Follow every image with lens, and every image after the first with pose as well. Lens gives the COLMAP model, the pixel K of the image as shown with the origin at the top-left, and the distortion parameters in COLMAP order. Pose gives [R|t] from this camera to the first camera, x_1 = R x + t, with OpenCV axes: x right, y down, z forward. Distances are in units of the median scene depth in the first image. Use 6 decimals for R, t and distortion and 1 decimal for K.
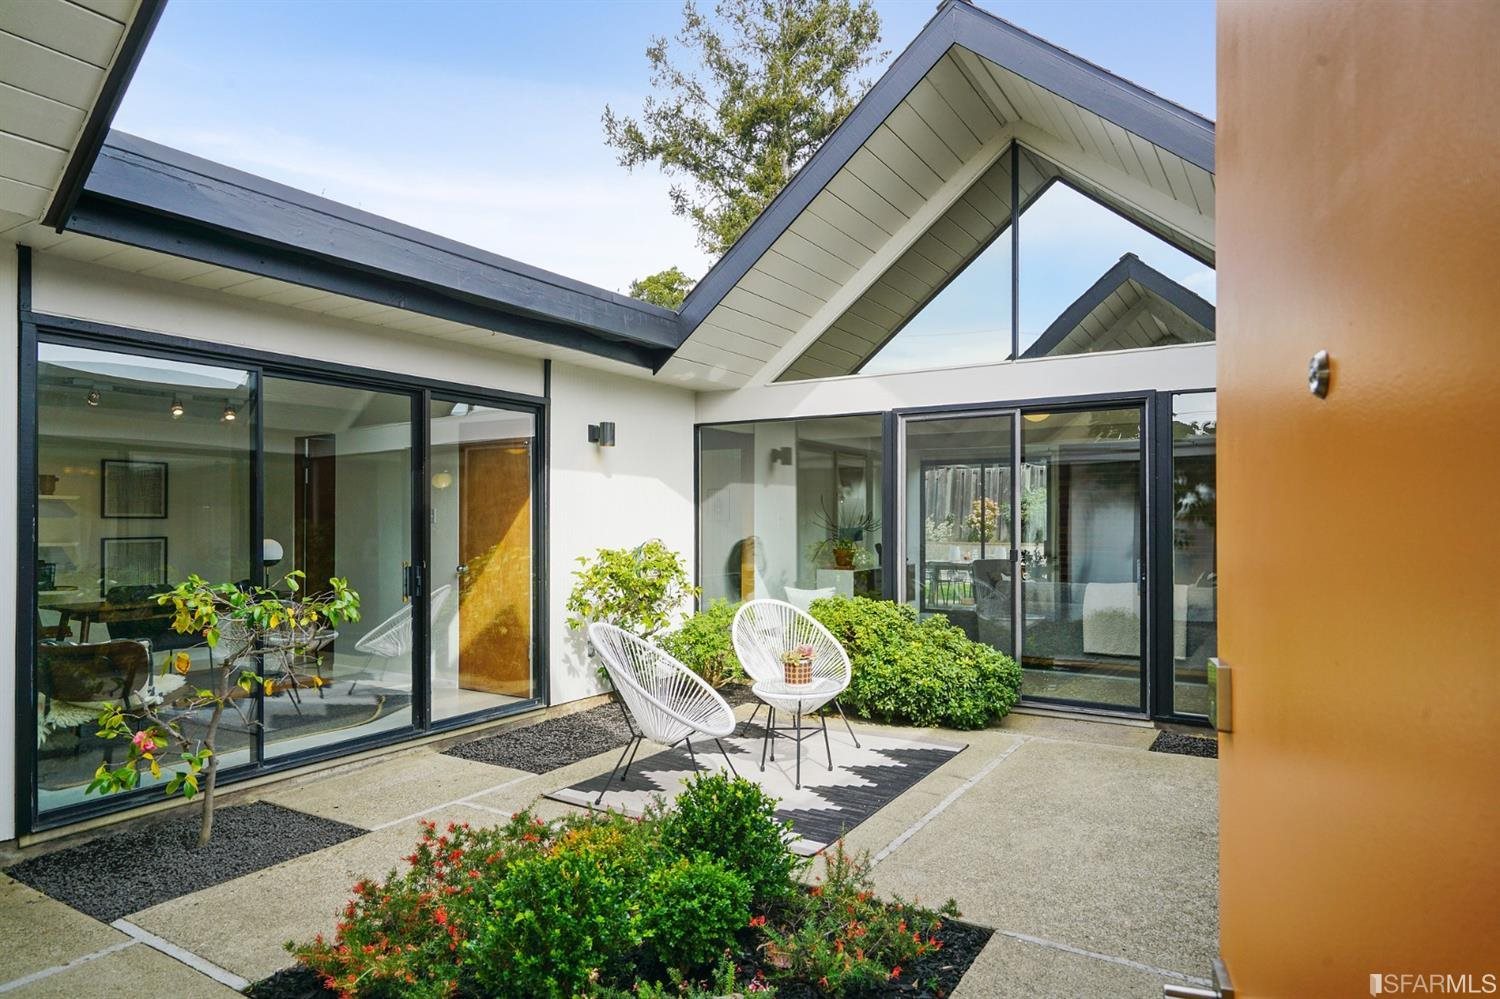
lens RADIAL K [[890.0, 0, 792.0], [0, 890.0, 518.5], [0, 0, 1]] dist [0.014364, -0.000168]
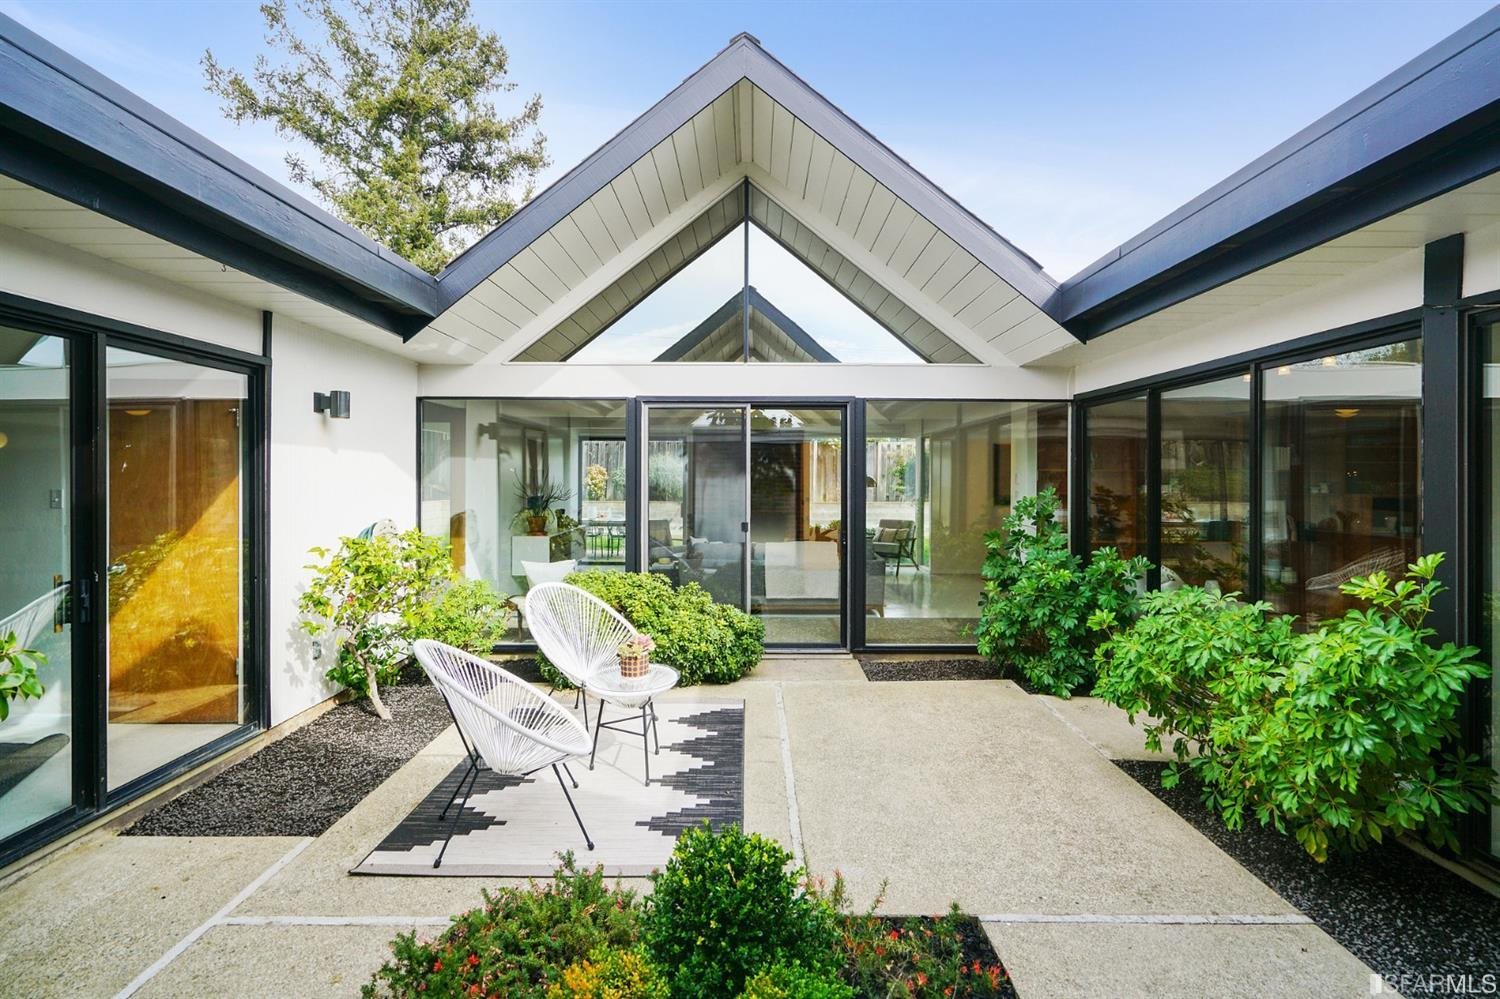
lens RADIAL K [[671.1, 0, 765.1], [0, 671.1, 479.9], [0, 0, 1]] dist [-0.001181, 0.004599]
pose [[0.860133, 0.002360, 0.510064, -0.185884], [-0.005901, 0.999968, 0.005323, -0.026388], [-0.510036, -0.007588, 0.860120, 0.216961]]
